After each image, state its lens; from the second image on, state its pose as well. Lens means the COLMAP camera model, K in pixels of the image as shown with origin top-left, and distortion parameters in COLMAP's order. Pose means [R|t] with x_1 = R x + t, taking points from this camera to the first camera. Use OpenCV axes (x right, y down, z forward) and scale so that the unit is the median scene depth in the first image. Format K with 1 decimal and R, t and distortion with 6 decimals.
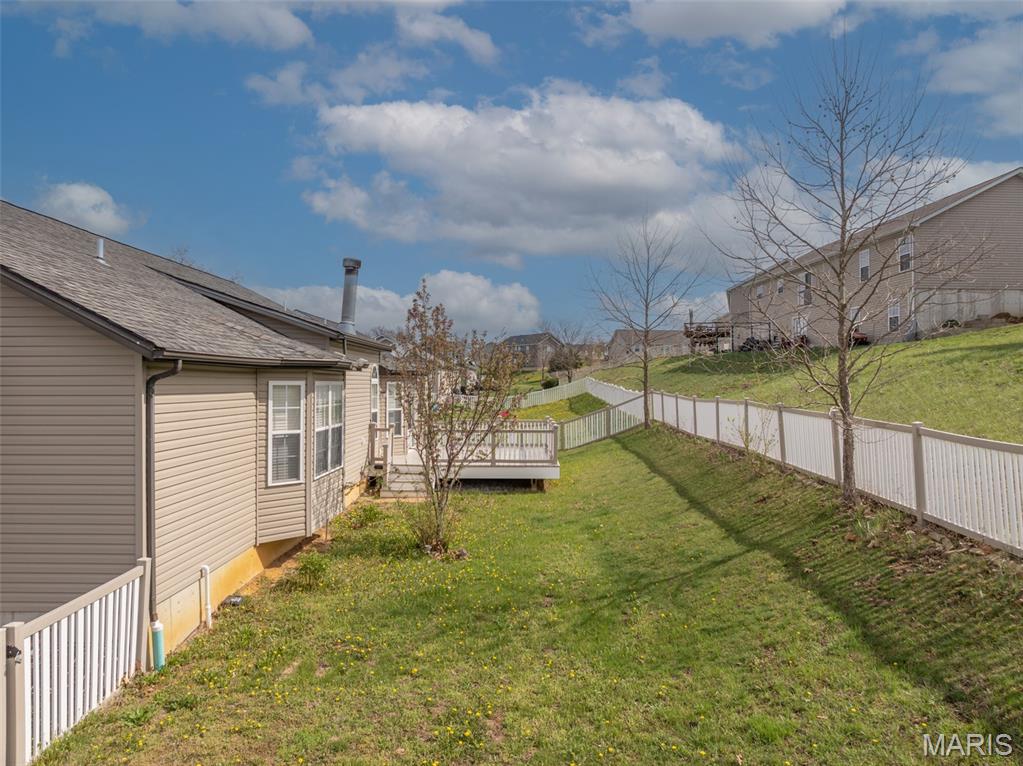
lens RADIAL K [[714.4, 0, 511.5], [0, 714.4, 383.0], [0, 0, 1]] dist [-0.032694, -0.000550]
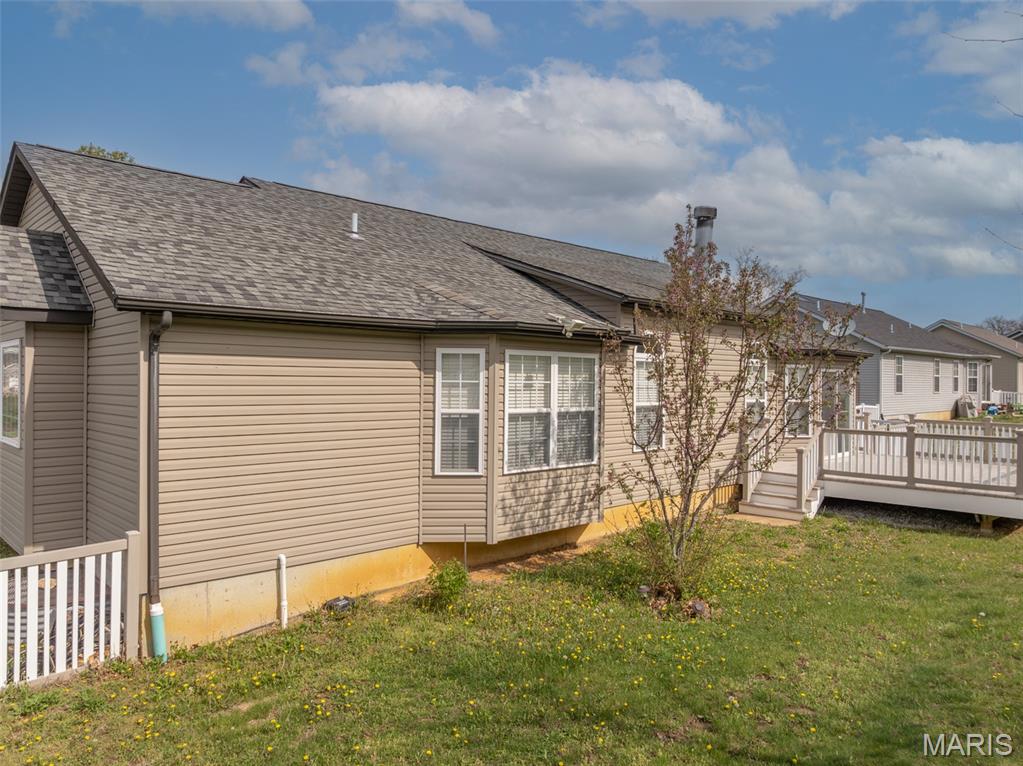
lens RADIAL K [[714.4, 0, 511.5], [0, 714.4, 383.0], [0, 0, 1]] dist [-0.032694, -0.000550]
pose [[0.702421, 0.005584, -0.711740, 0.305976], [-0.005756, 0.999981, 0.002164, 0.034637], [0.711739, 0.002576, 0.702440, 0.466149]]
